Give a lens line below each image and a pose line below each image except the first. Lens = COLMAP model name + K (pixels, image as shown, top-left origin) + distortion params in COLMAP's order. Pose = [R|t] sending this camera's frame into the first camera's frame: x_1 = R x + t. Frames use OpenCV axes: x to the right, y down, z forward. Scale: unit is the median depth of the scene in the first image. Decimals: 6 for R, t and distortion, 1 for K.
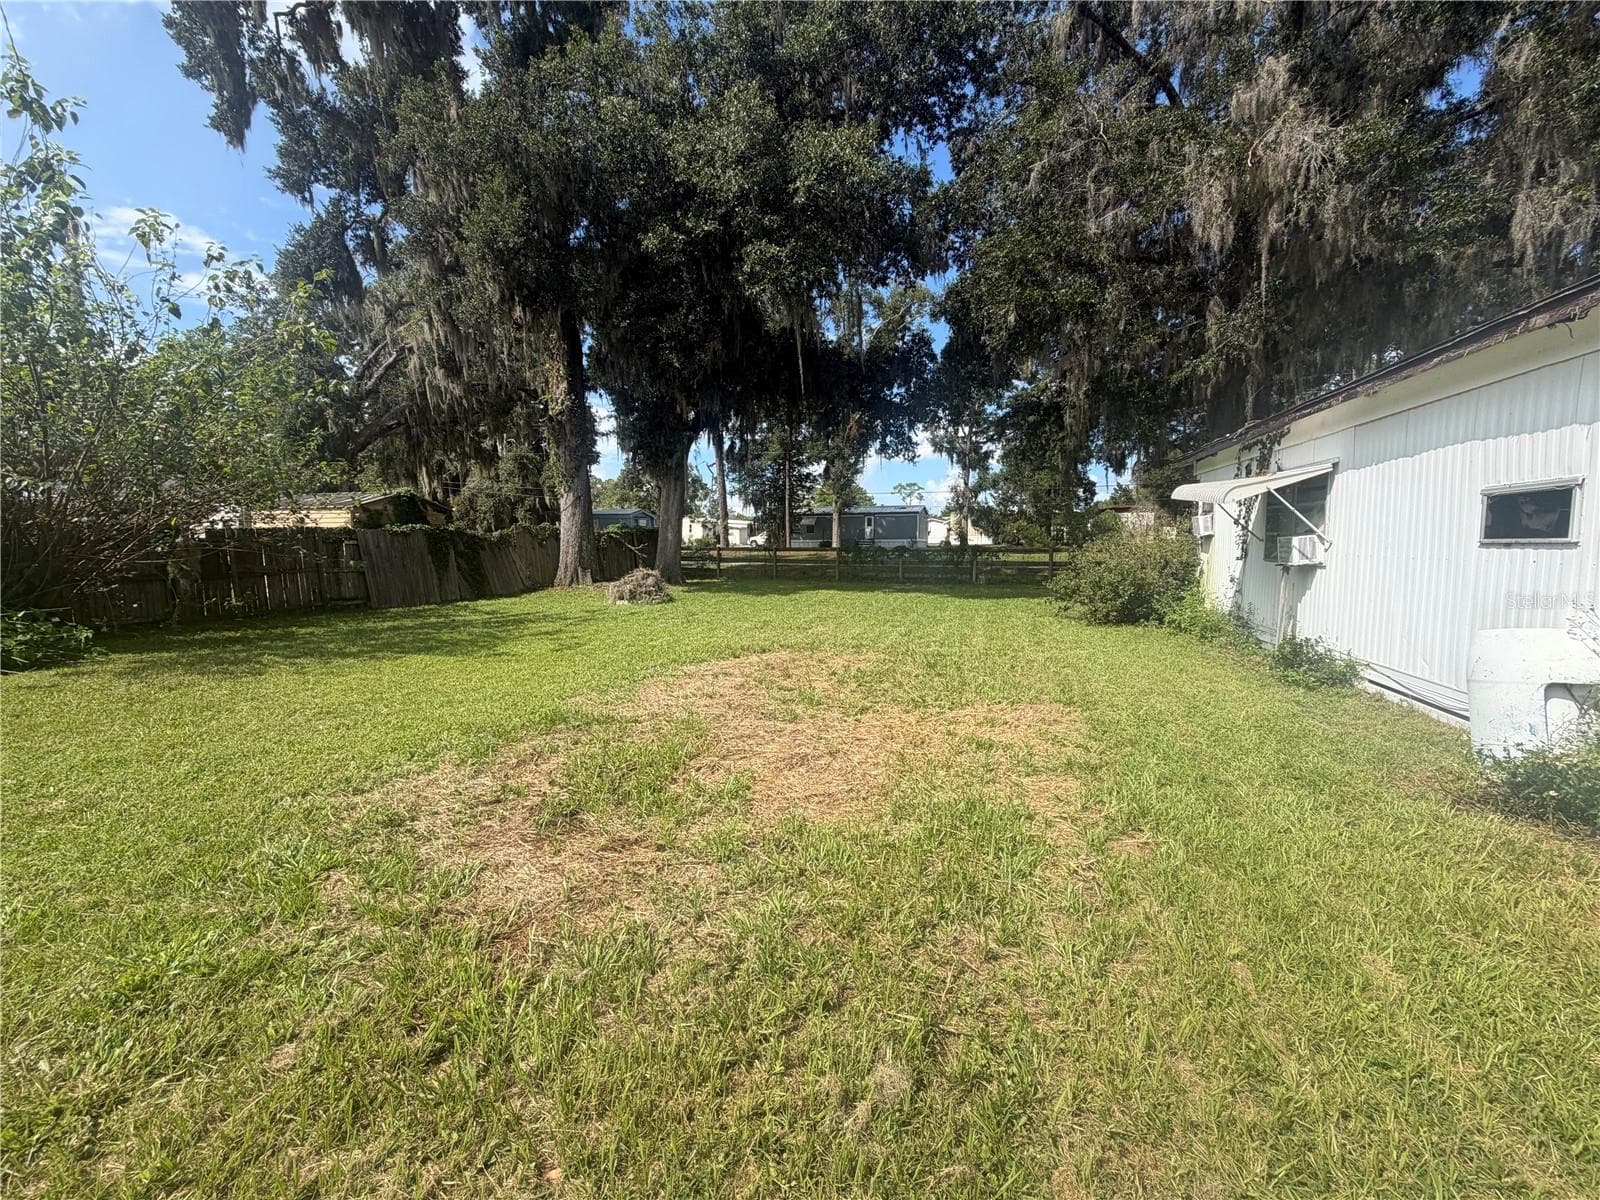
lens RADIAL K [[633.8, 0, 792.7], [0, 633.8, 596.5], [0, 0, 1]] dist [-0.001056, -0.000021]
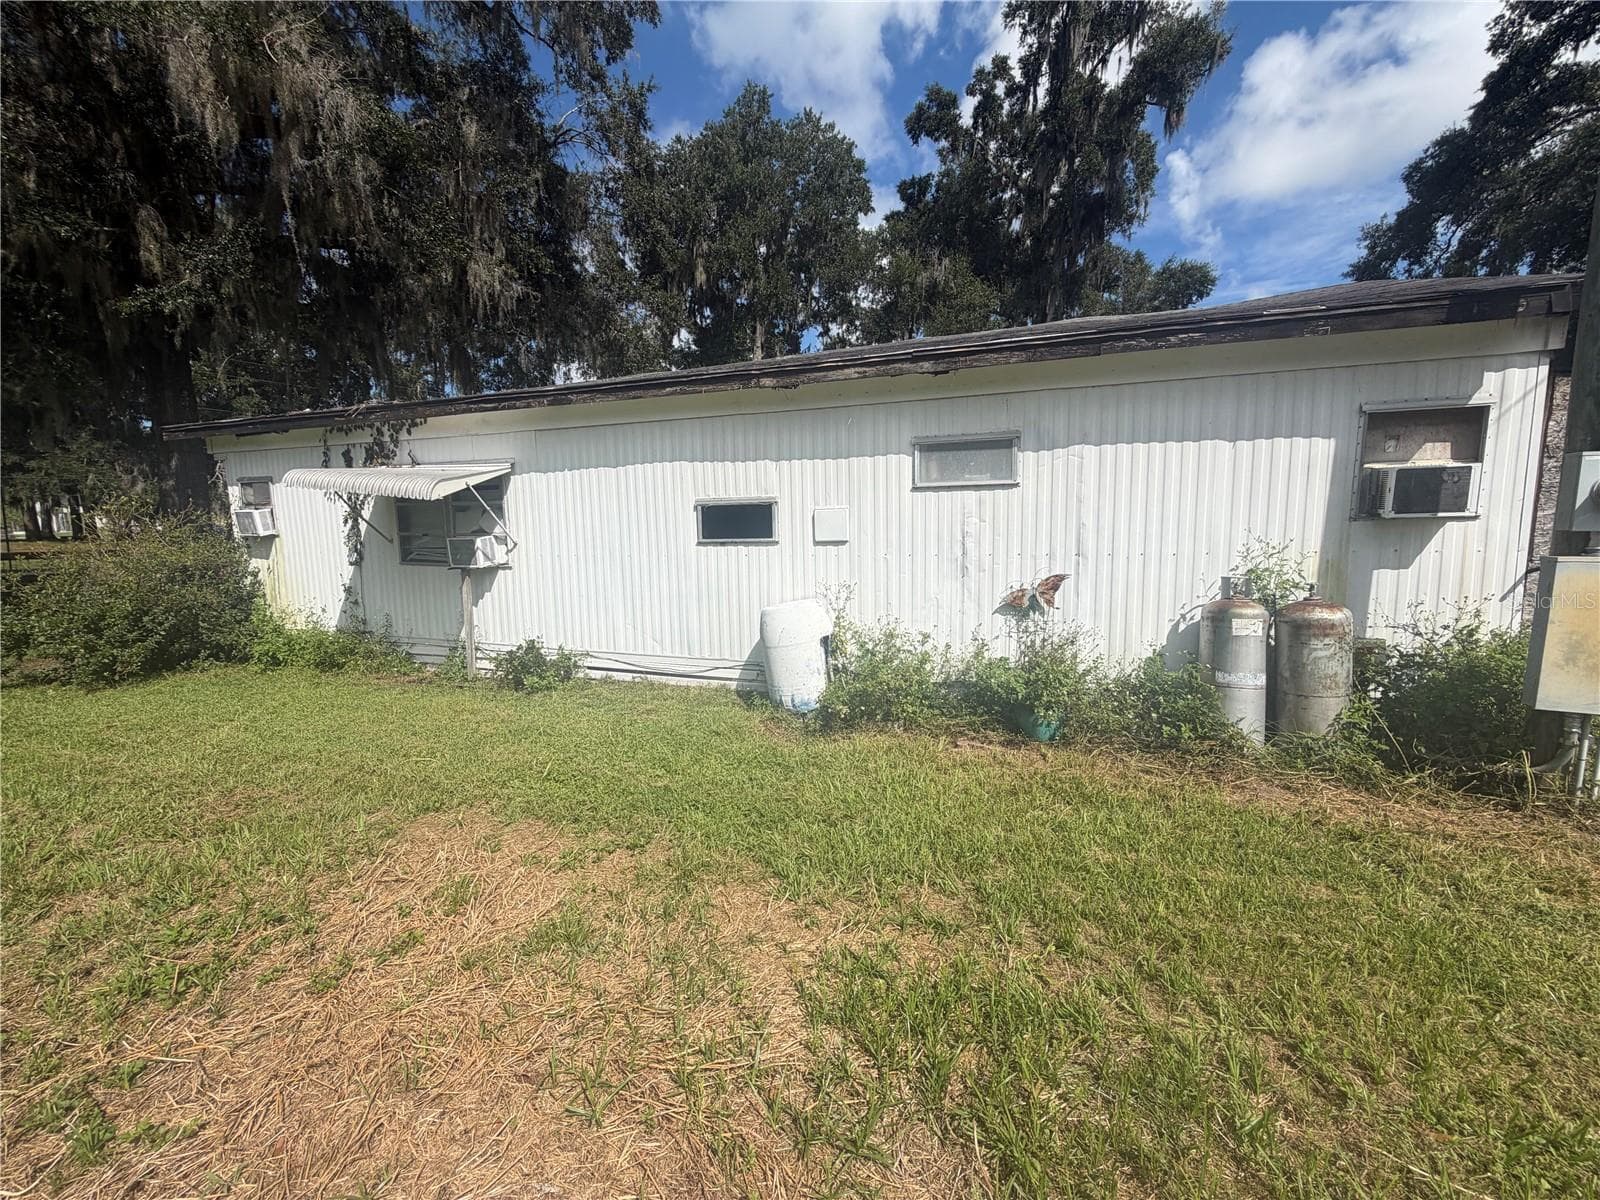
lens RADIAL K [[633.8, 0, 792.7], [0, 633.8, 596.5], [0, 0, 1]] dist [-0.001056, -0.000021]
pose [[0.040861, -0.112718, 0.992787, -0.161061], [0.100312, 0.989059, 0.108166, -0.076574], [-0.994117, 0.095169, 0.051721, 0.602460]]
